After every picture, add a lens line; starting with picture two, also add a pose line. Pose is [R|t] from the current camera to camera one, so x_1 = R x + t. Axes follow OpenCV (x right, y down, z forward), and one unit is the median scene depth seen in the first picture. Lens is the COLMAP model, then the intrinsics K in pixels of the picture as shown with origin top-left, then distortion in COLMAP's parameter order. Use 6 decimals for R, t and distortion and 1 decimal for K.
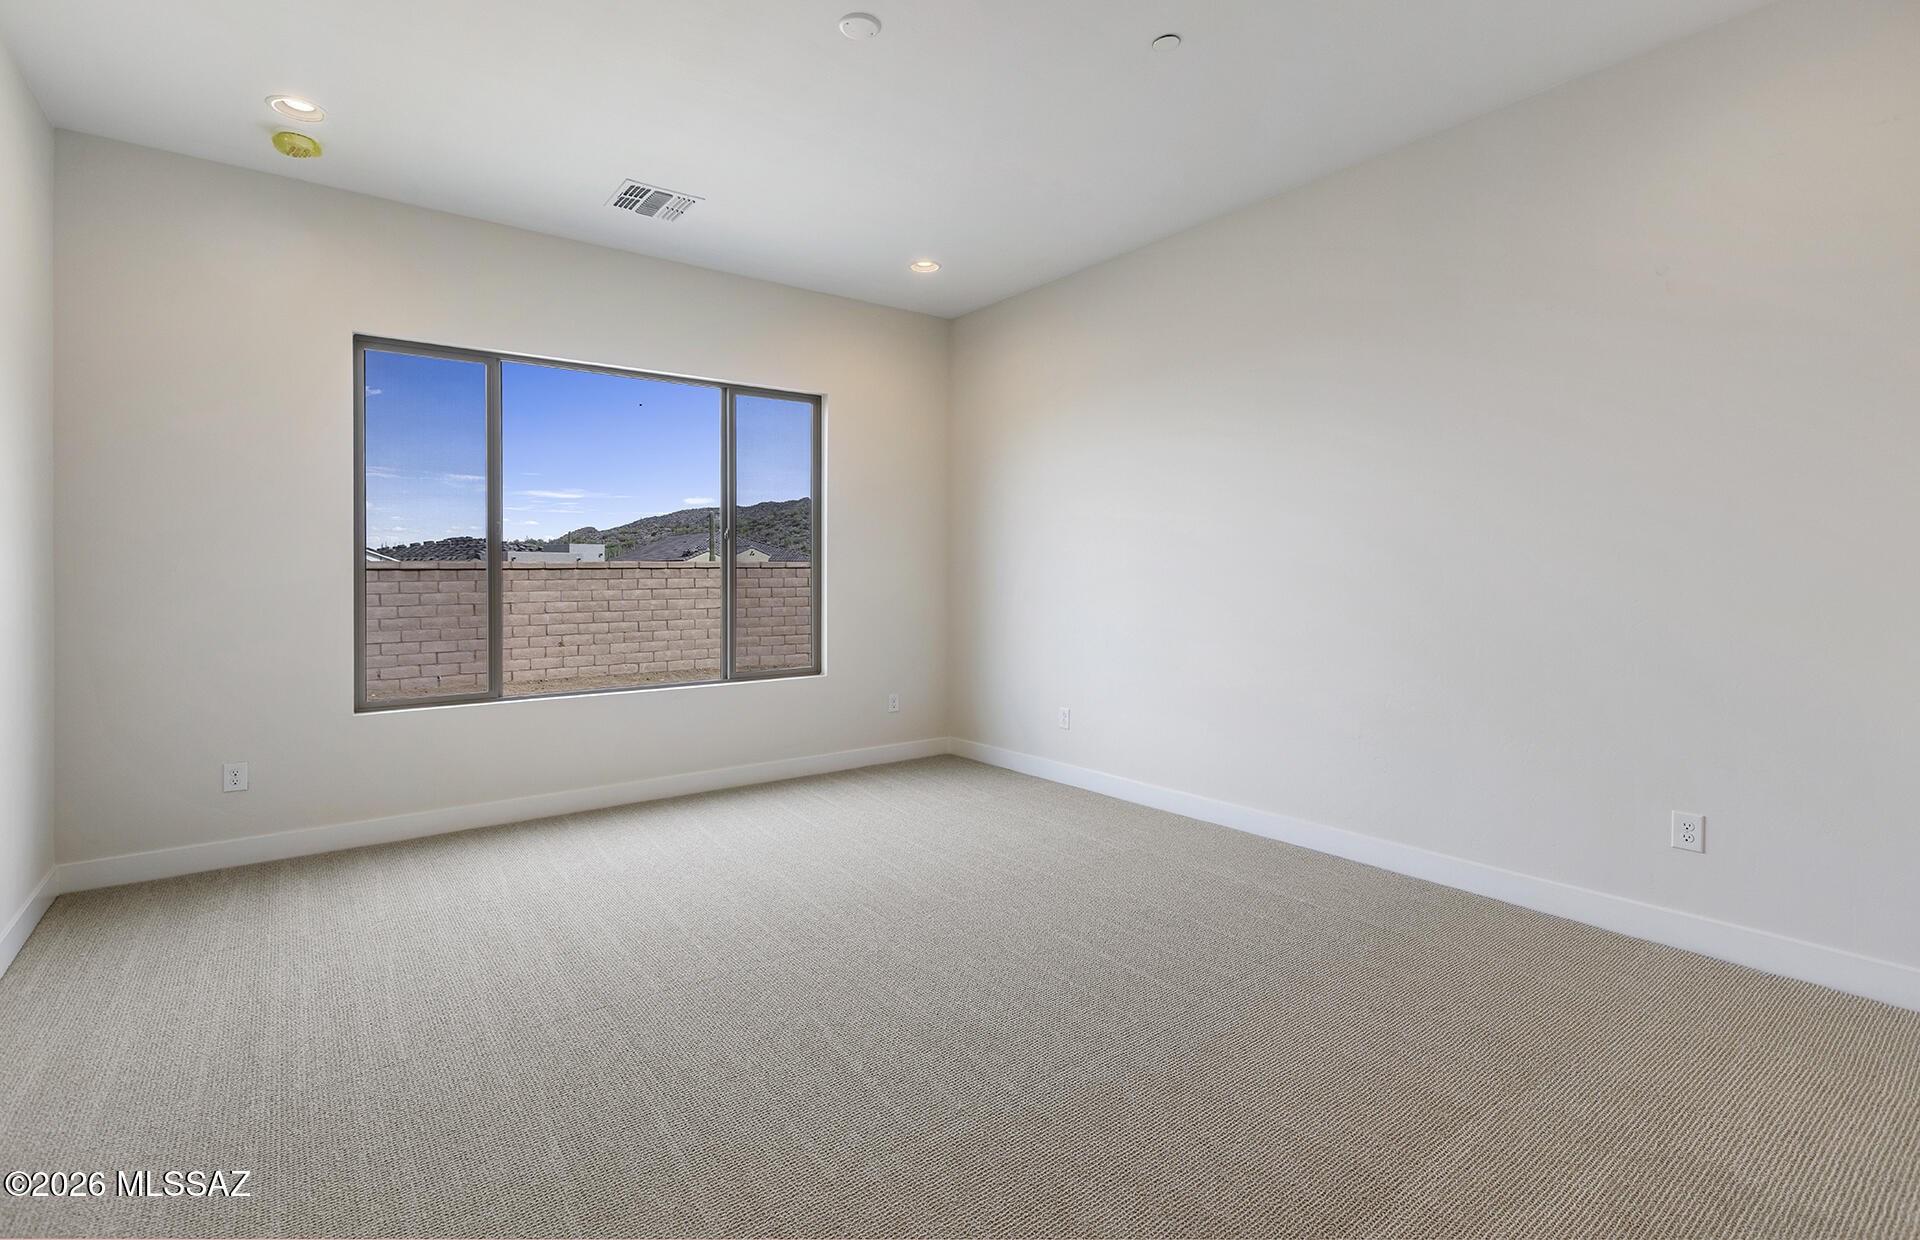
lens RADIAL K [[883.3, 0, 962.4], [0, 883.3, 562.4], [0, 0, 1]] dist [0.009175, -0.001819]
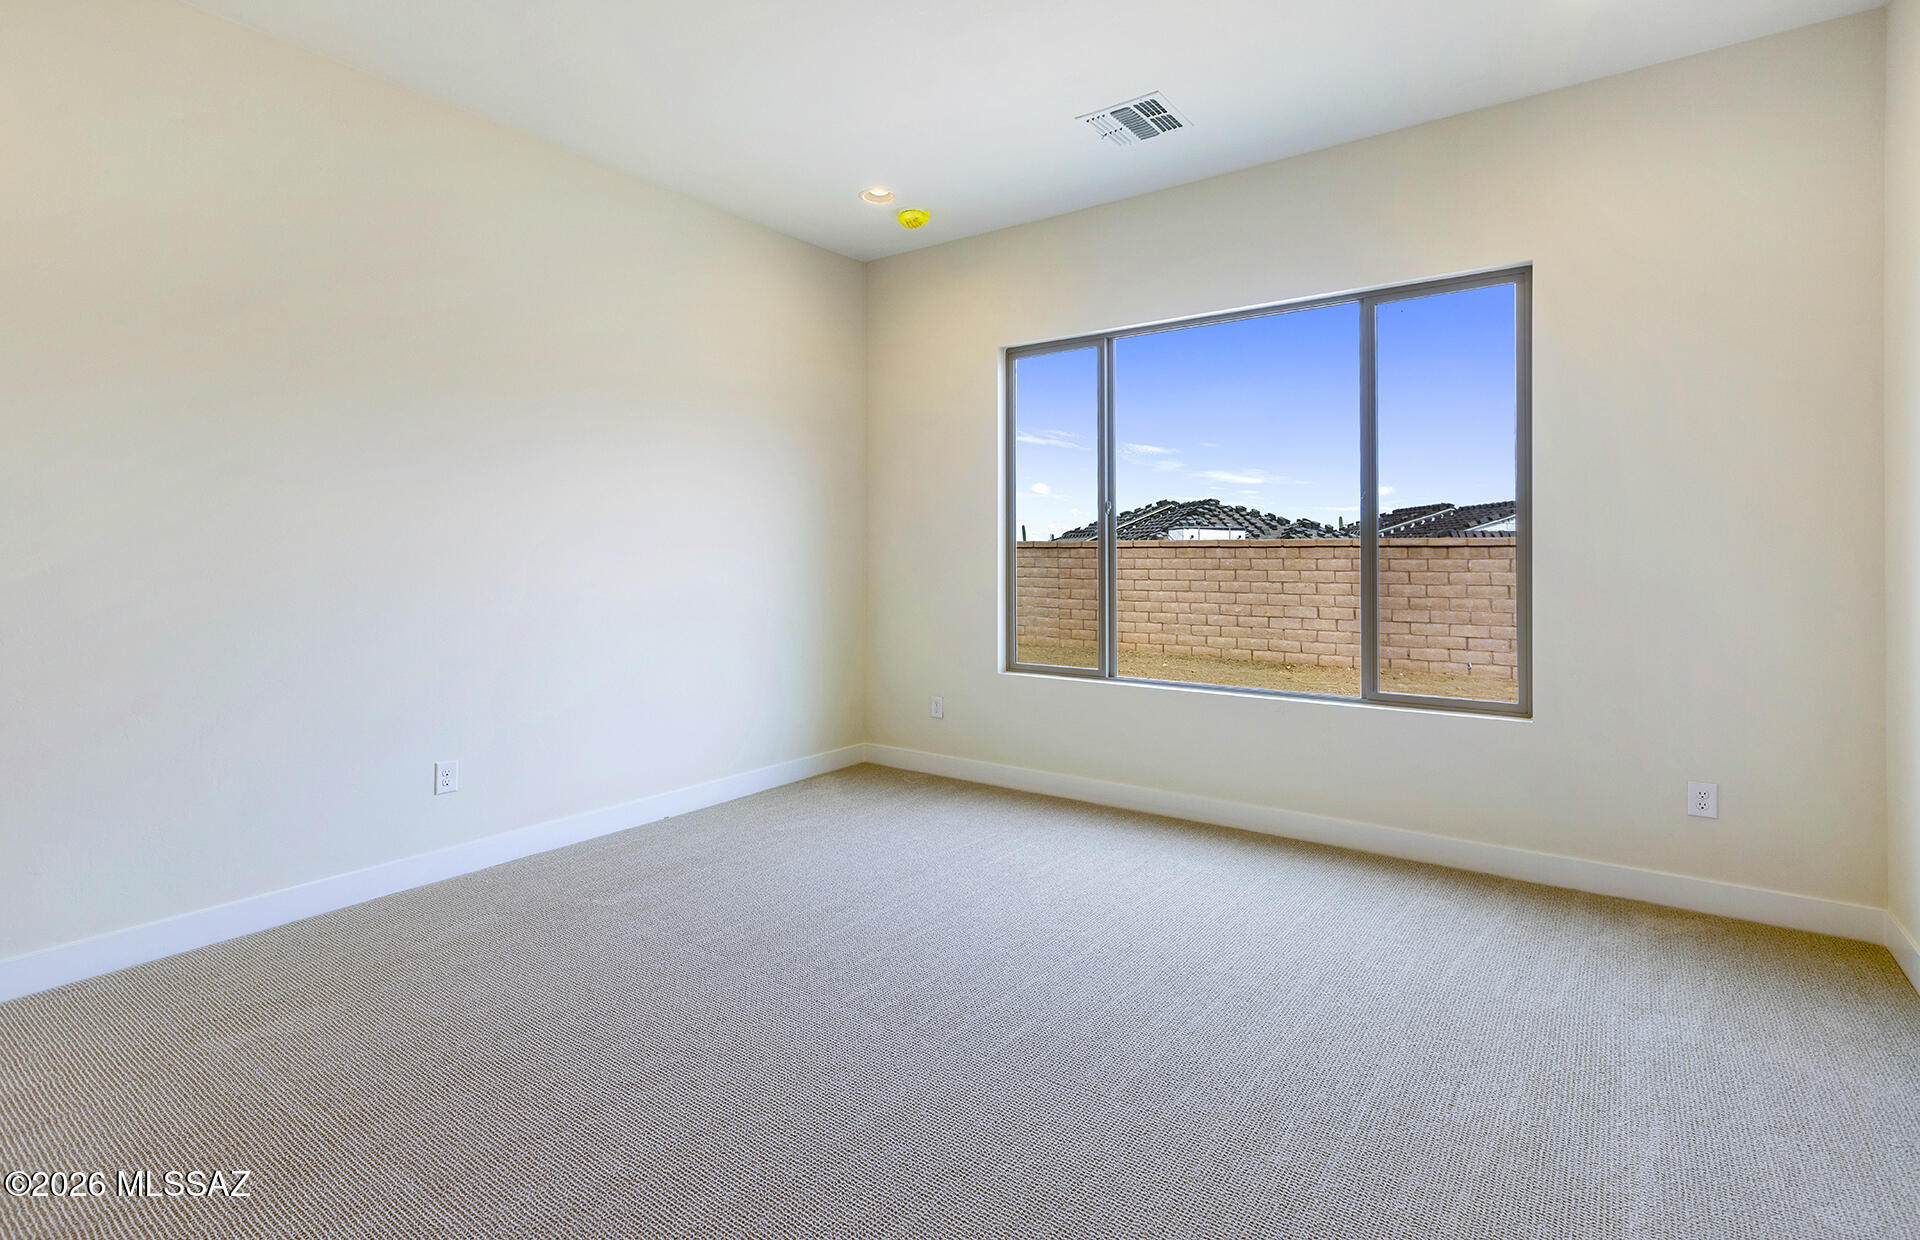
lens RADIAL K [[918.3, 0, 925.9], [0, 918.3, 550.2], [0, 0, 1]] dist [0.003604, 0.000847]
pose [[0.283327, 0.002368, -0.959020, 0.159596], [0.010848, 0.999925, 0.005673, 0.000540], [0.958962, -0.012011, 0.283280, 0.198256]]
